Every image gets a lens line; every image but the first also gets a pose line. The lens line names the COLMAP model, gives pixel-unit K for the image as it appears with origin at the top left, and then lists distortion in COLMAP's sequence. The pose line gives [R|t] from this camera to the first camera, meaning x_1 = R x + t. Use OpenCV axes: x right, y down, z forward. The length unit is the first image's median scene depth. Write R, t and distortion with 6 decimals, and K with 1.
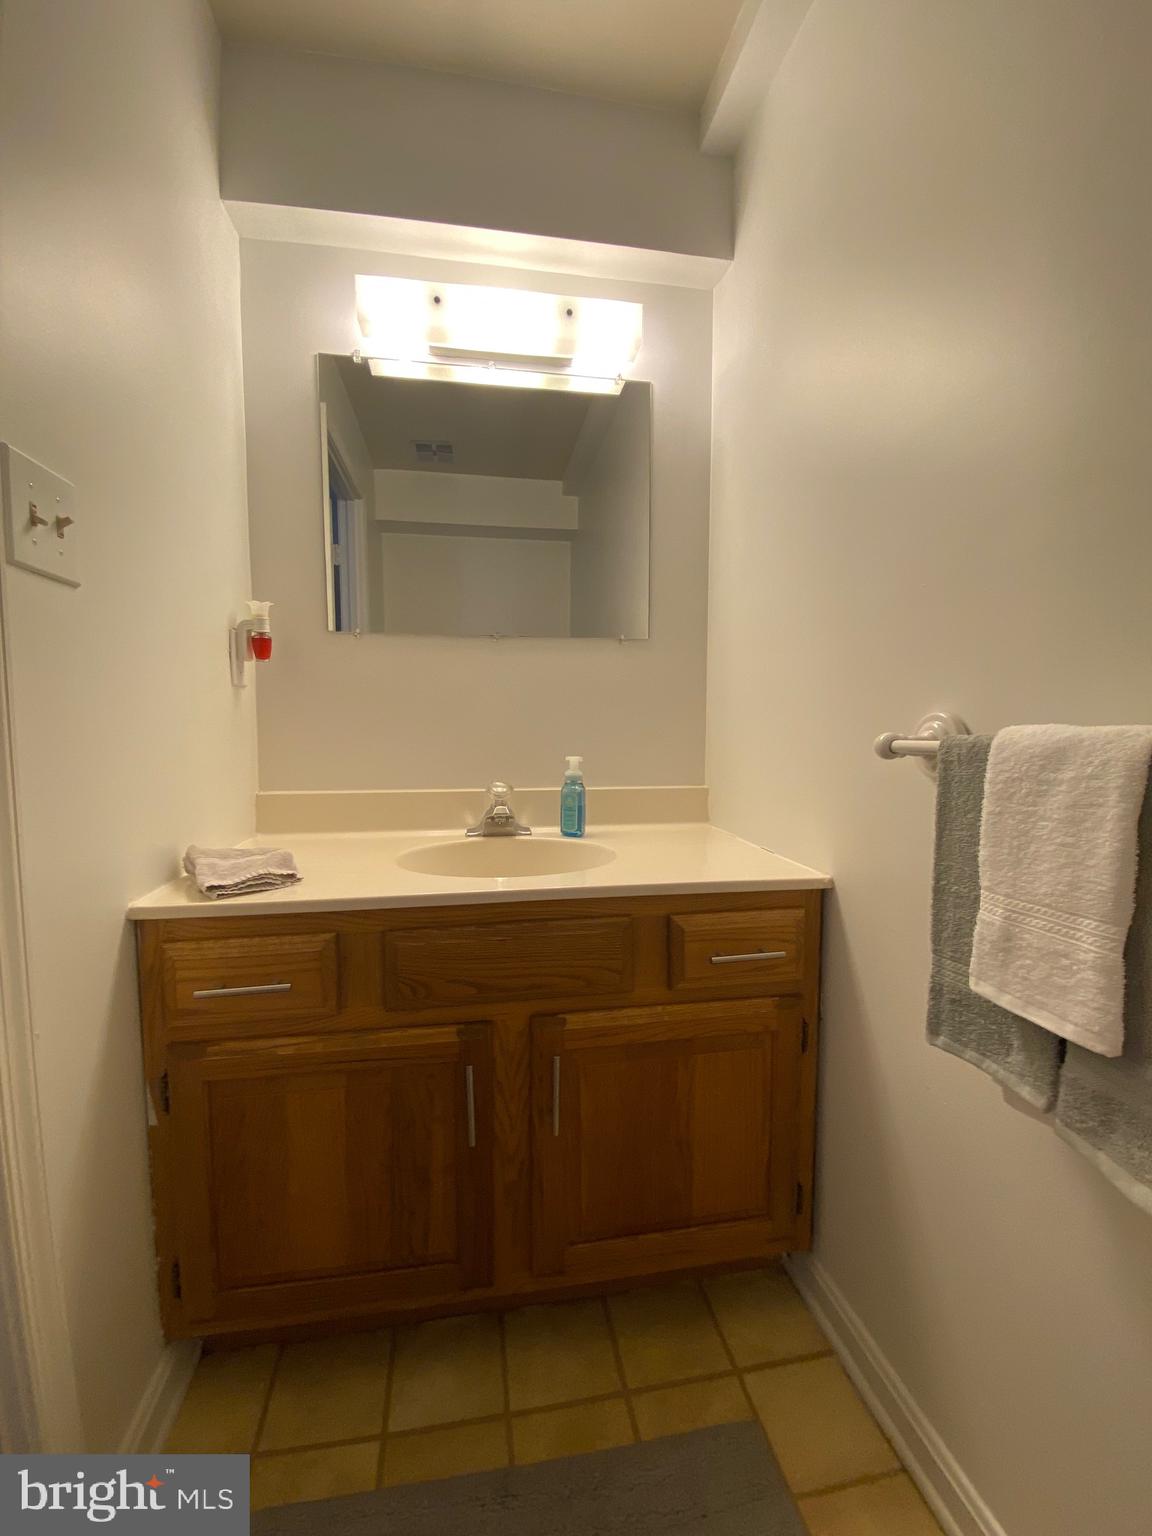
lens RADIAL K [[614.9, 0, 576.0], [0, 614.9, 768.0], [0, 0, 1]] dist [0.024326, -0.023809]
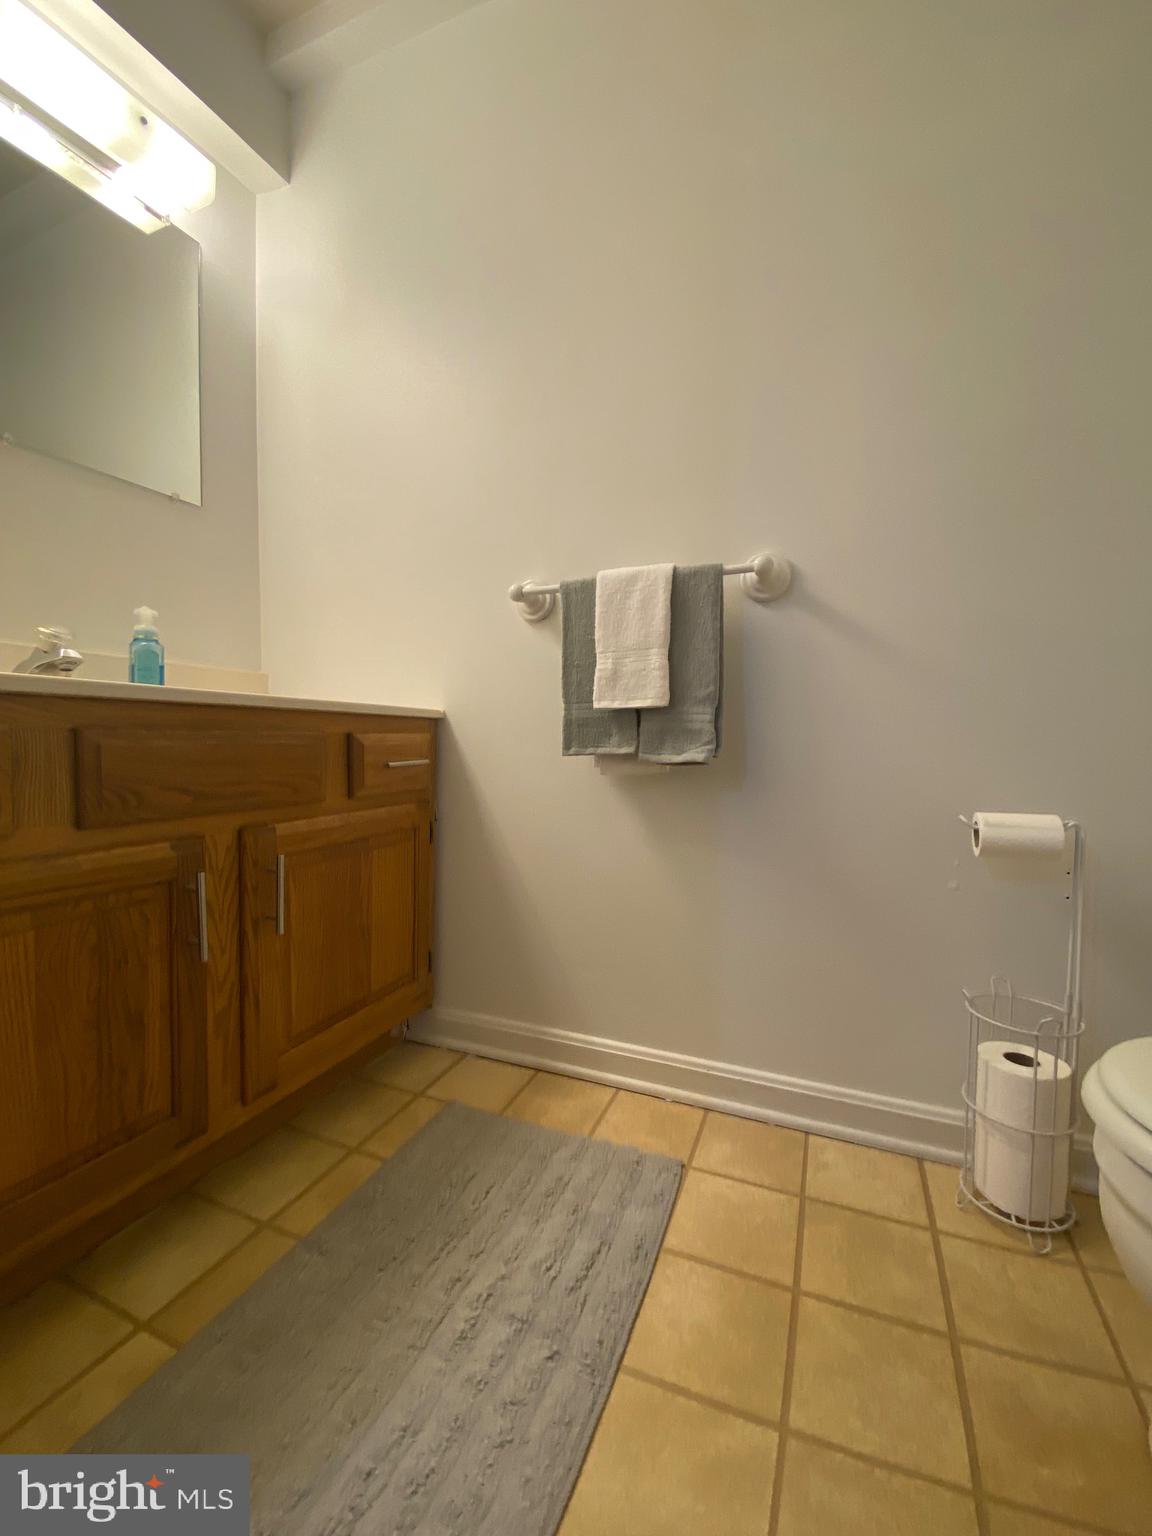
lens RADIAL K [[616.9, 0, 576.0], [0, 616.9, 768.0], [0, 0, 1]] dist [0.026602, -0.024813]
pose [[0.535790, -0.030517, 0.843799, -0.622534], [0.045945, 0.998920, 0.006953, 0.332780], [-0.843100, 0.035044, 0.536614, 0.031999]]
